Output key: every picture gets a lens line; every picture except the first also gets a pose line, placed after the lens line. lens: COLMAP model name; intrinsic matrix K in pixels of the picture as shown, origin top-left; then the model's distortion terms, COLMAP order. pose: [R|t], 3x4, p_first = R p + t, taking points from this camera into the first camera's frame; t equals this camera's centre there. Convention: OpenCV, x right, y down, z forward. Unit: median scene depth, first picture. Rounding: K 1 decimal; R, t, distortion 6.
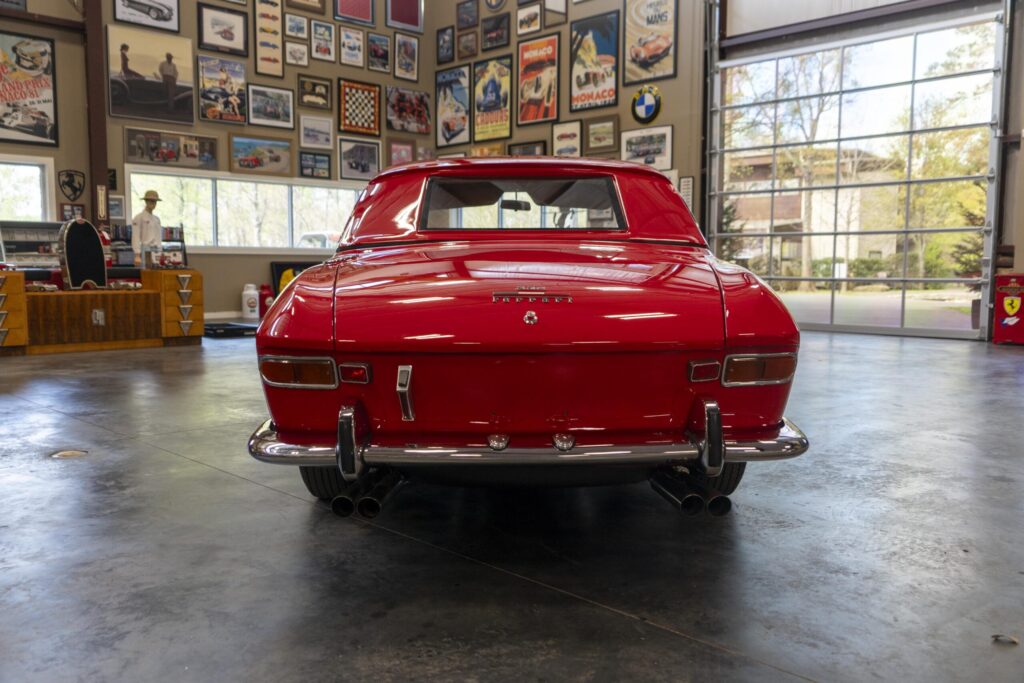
lens RADIAL K [[881.4, 0, 507.4], [0, 881.4, 343.2], [0, 0, 1]] dist [0.002884, 0.006944]
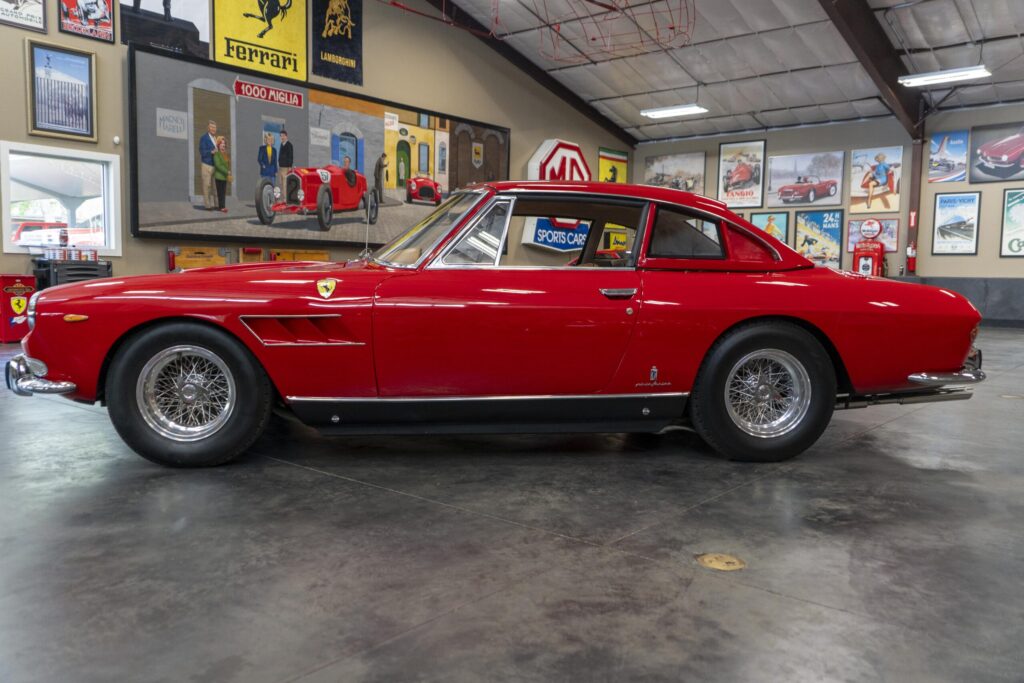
lens RADIAL K [[826.7, 0, 510.0], [0, 826.7, 341.2], [0, 0, 1]] dist [0.017150, 0.001867]
pose [[-0.093942, -0.085134, 0.991931, -0.371671], [0.076407, 0.992782, 0.092443, -0.037493], [-0.992641, 0.084475, -0.086759, 0.409038]]
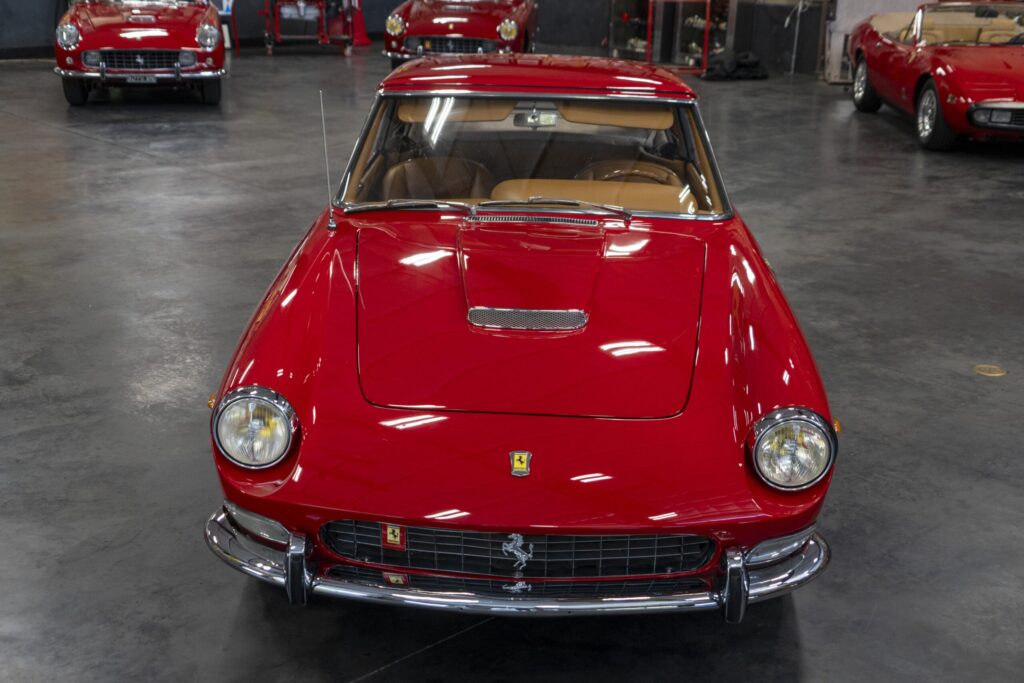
lens RADIAL K [[1257.0, 0, 508.9], [0, 1257.0, 342.2], [0, 0, 1]] dist [0.057984, 0.000000]
pose [[-0.999196, -0.030227, 0.026335, -0.000775], [-0.017304, 0.917739, 0.396806, -0.153795], [-0.036163, 0.396031, -0.917525, 0.782099]]
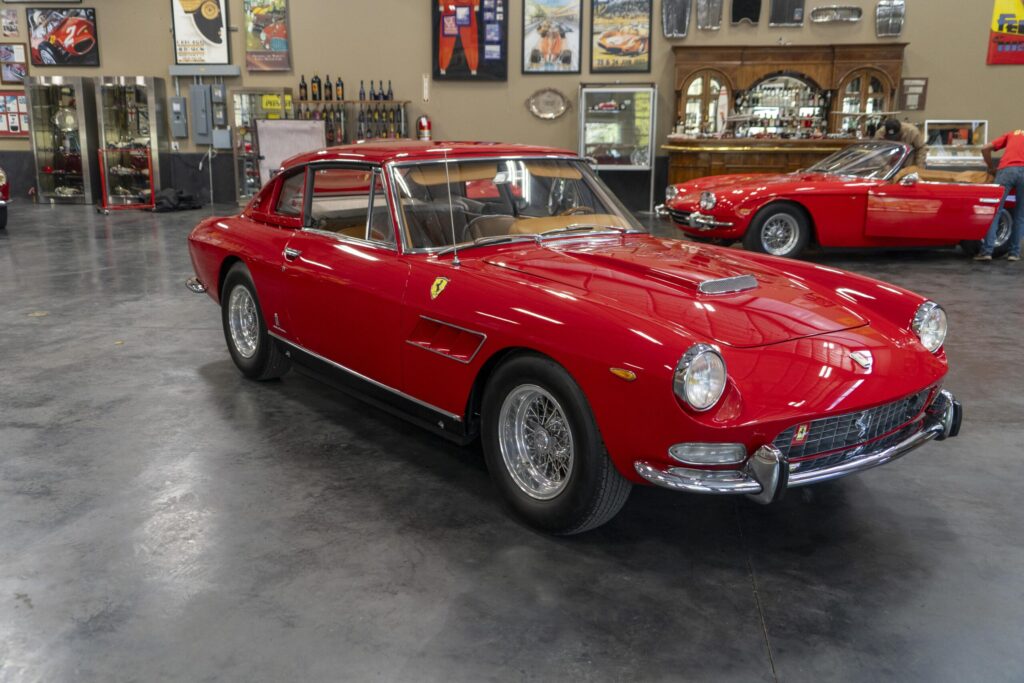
lens RADIAL K [[949.6, 0, 511.9], [0, 949.6, 341.2], [0, 0, 1]] dist [0.020856, 0.000000]
pose [[-0.792922, 0.133320, -0.594559, 0.240667], [-0.058116, 0.954774, 0.291597, -0.111109], [0.606546, 0.265767, -0.749313, 0.704002]]
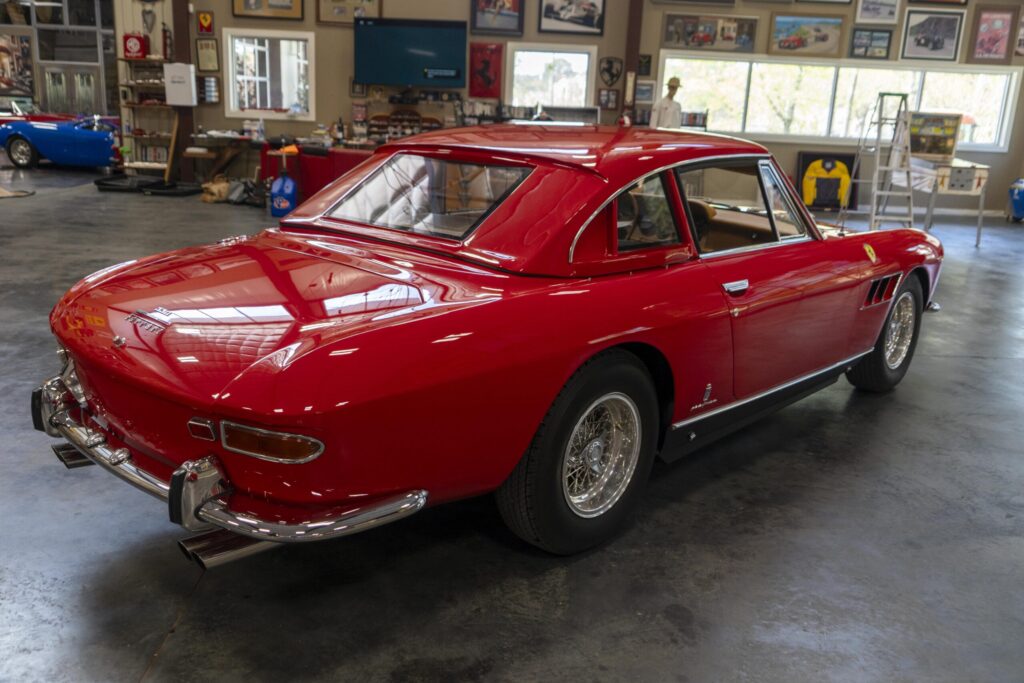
lens RADIAL K [[881.4, 0, 508.2], [0, 881.4, 341.1], [0, 0, 1]] dist [0.002884, 0.006944]
pose [[0.730379, 0.207881, -0.650640, 0.200601], [-0.104976, 0.975408, 0.193803, -0.053643], [0.674927, -0.073248, 0.734240, 0.092370]]
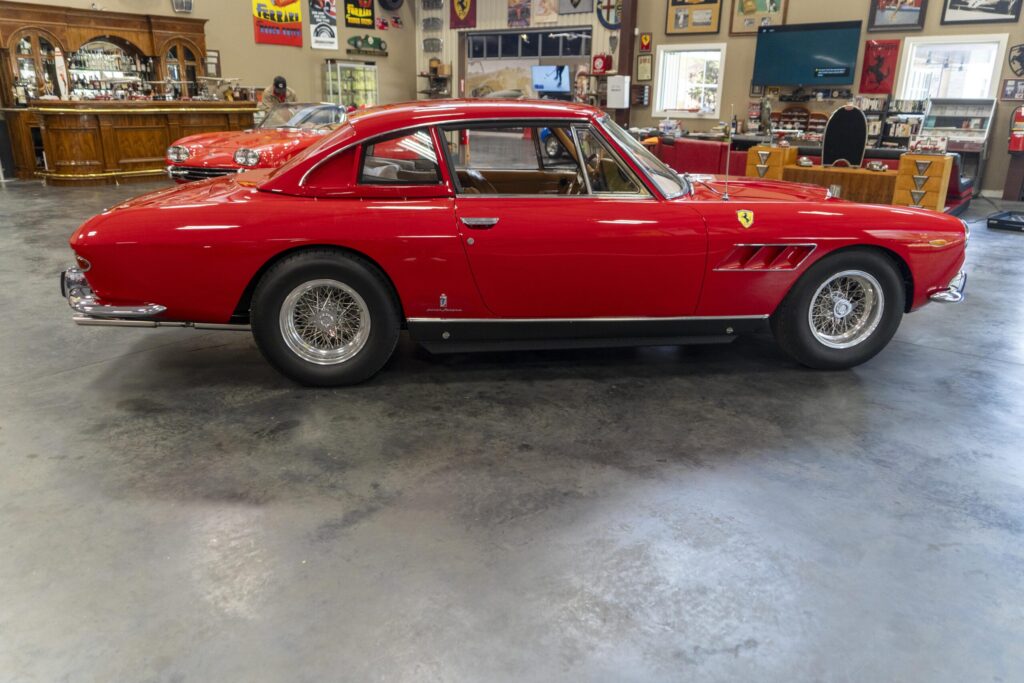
lens RADIAL K [[746.5, 0, 512.5], [0, 746.5, 340.2], [0, 0, 1]] dist [-0.002691, 0.002550]
pose [[0.130168, 0.308214, -0.942370, 0.360399], [-0.102064, 0.949572, 0.296472, -0.068411], [0.986225, 0.057591, 0.155061, 0.310612]]
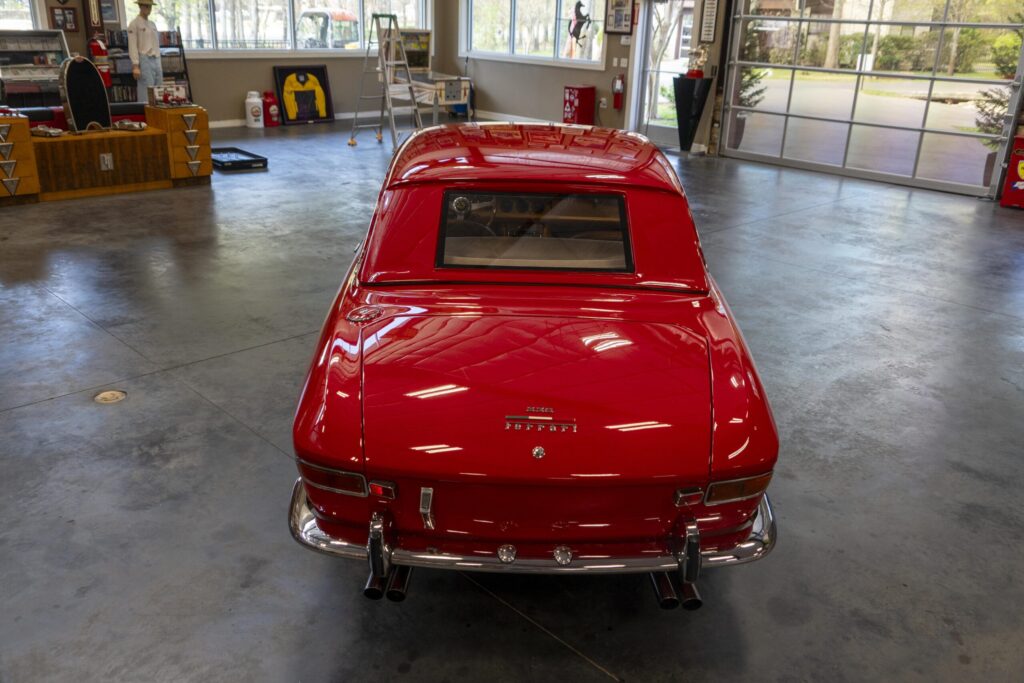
lens RADIAL K [[881.4, 0, 510.4], [0, 881.4, 338.9], [0, 0, 1]] dist [0.002884, 0.006944]
pose [[0.999509, 0.031209, 0.002845, -0.003165], [-0.030846, 0.963707, 0.265173, -0.083943], [0.005534, -0.265131, 0.964197, -0.008532]]
